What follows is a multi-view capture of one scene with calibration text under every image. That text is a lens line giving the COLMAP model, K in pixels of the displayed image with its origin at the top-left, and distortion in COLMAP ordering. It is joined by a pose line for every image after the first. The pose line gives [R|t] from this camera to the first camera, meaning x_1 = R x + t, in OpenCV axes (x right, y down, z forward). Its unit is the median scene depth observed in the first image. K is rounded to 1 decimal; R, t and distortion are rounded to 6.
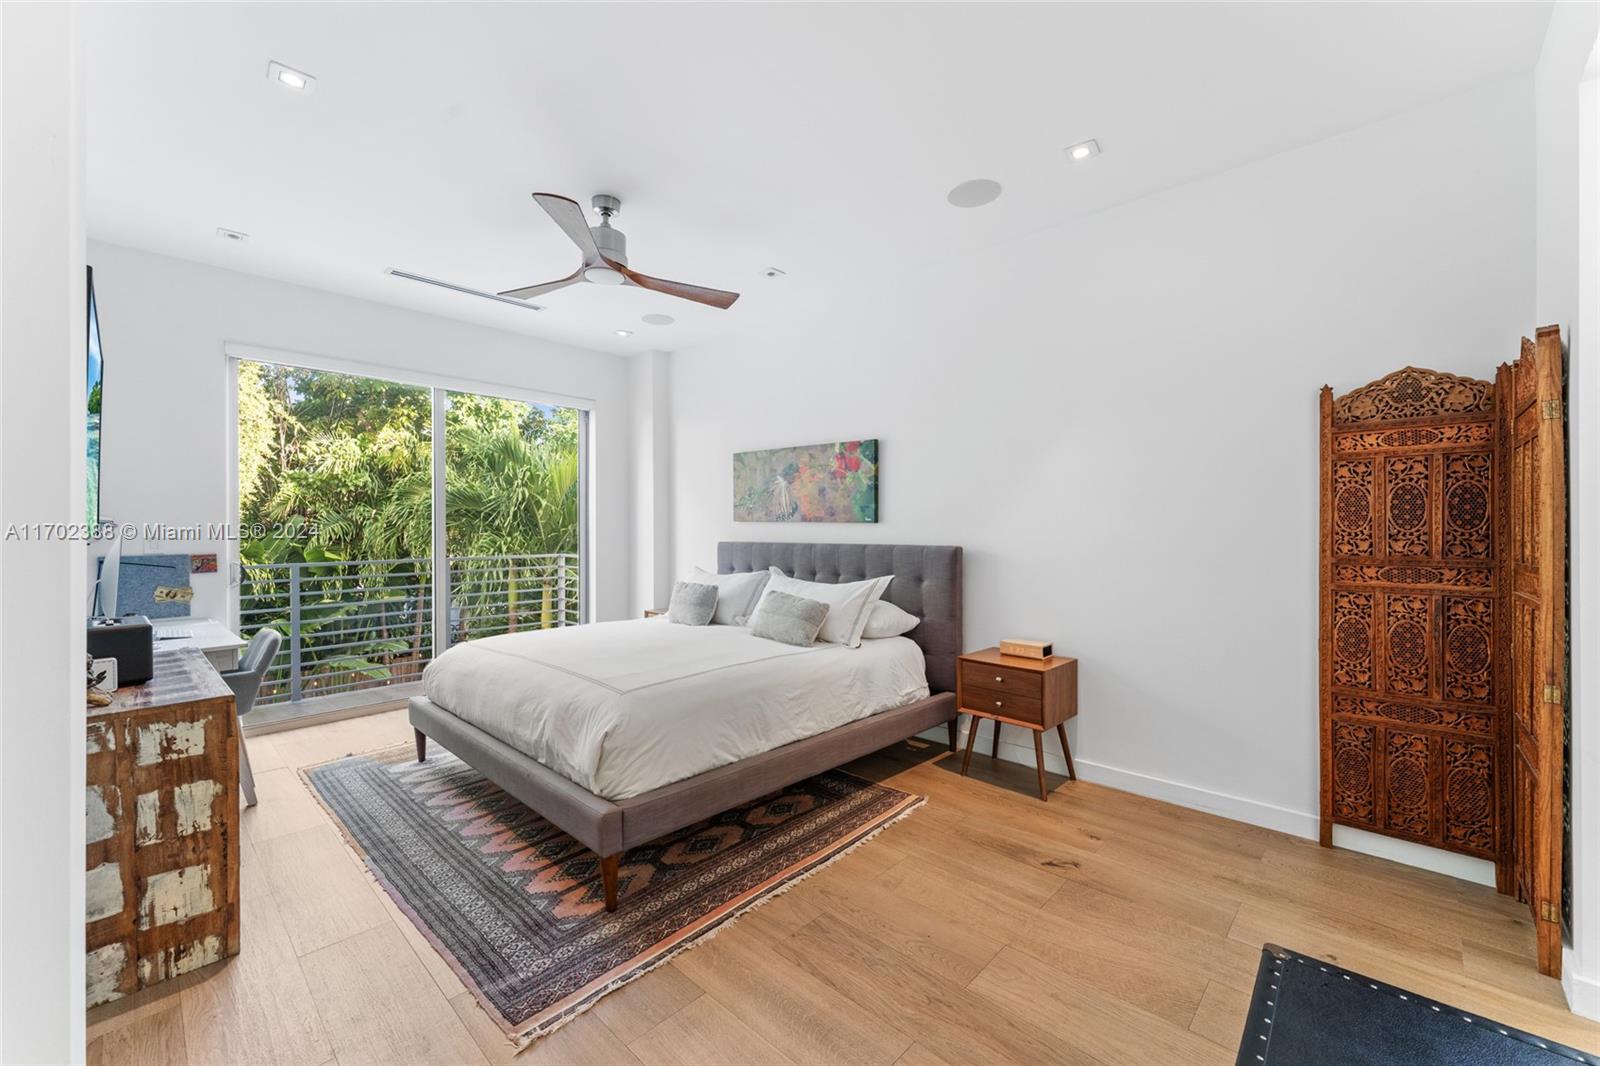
lens RADIAL K [[641.1, 0, 800.0], [0, 641.1, 524.8], [0, 0, 1]] dist [-0.003965, 0.002907]
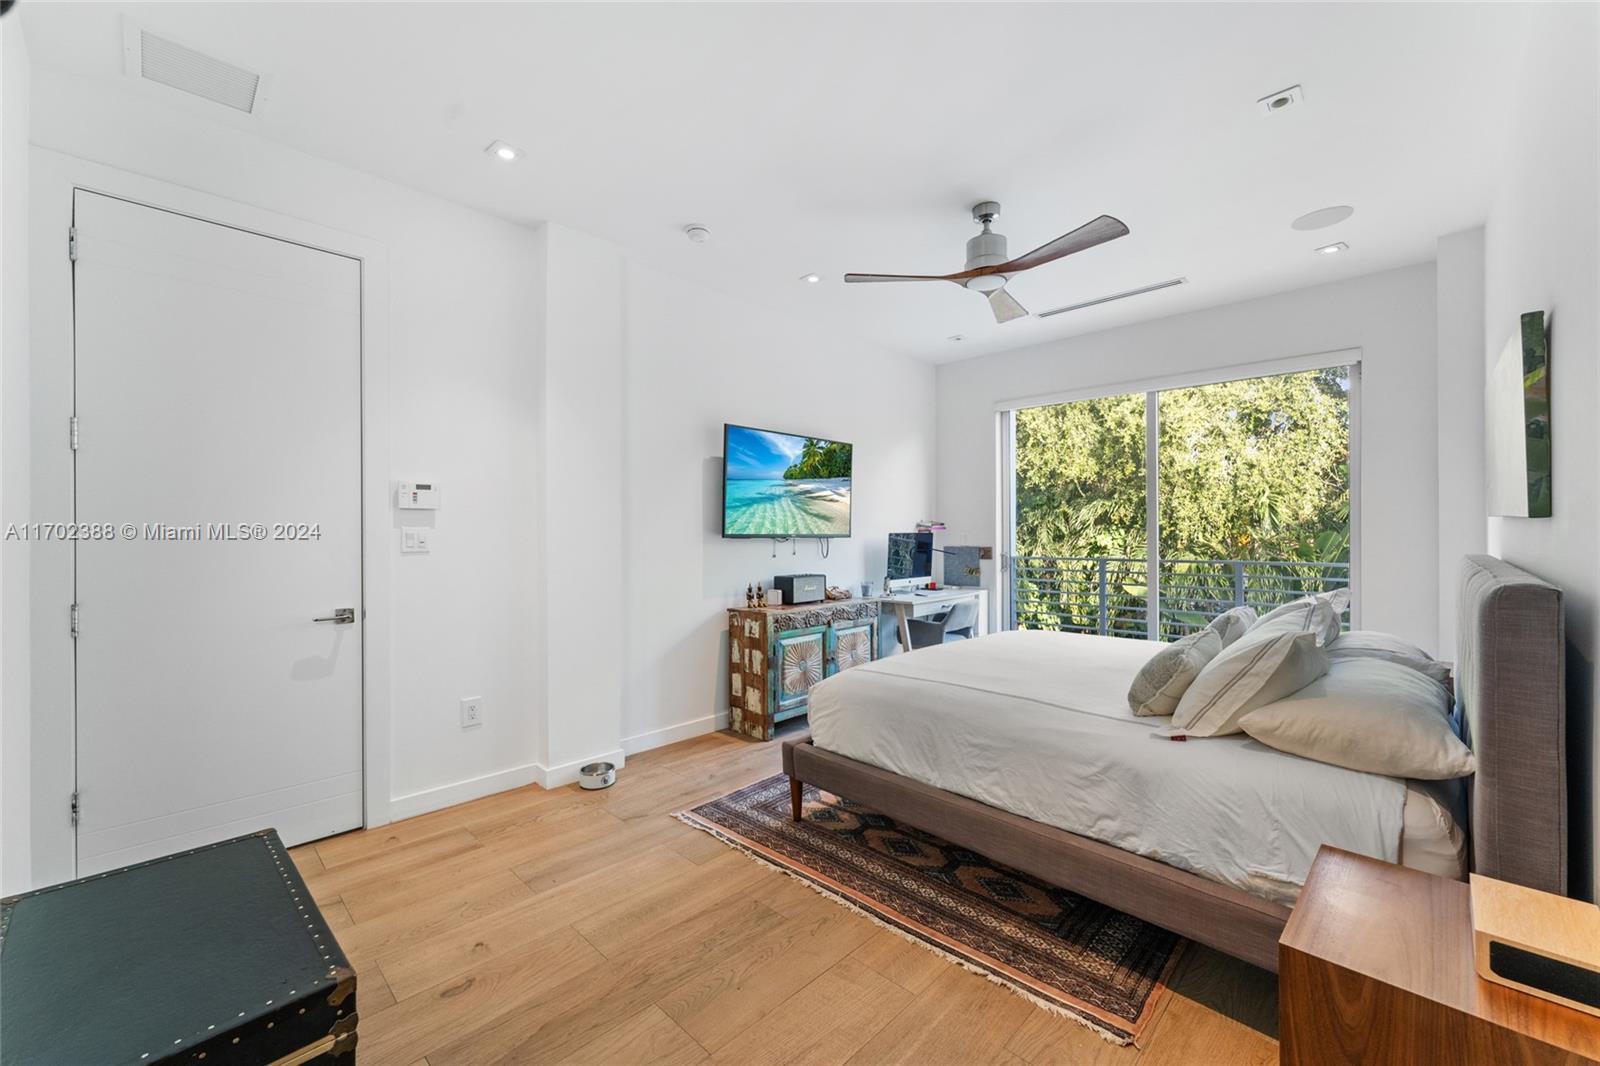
lens RADIAL K [[641.1, 0, 801.2], [0, 641.1, 526.8], [0, 0, 1]] dist [-0.003965, 0.002907]
pose [[-0.022438, -0.002940, -0.999744, 0.904196], [0.009272, 0.999952, -0.003149, -0.000079], [0.999705, -0.009341, -0.022410, 0.917143]]
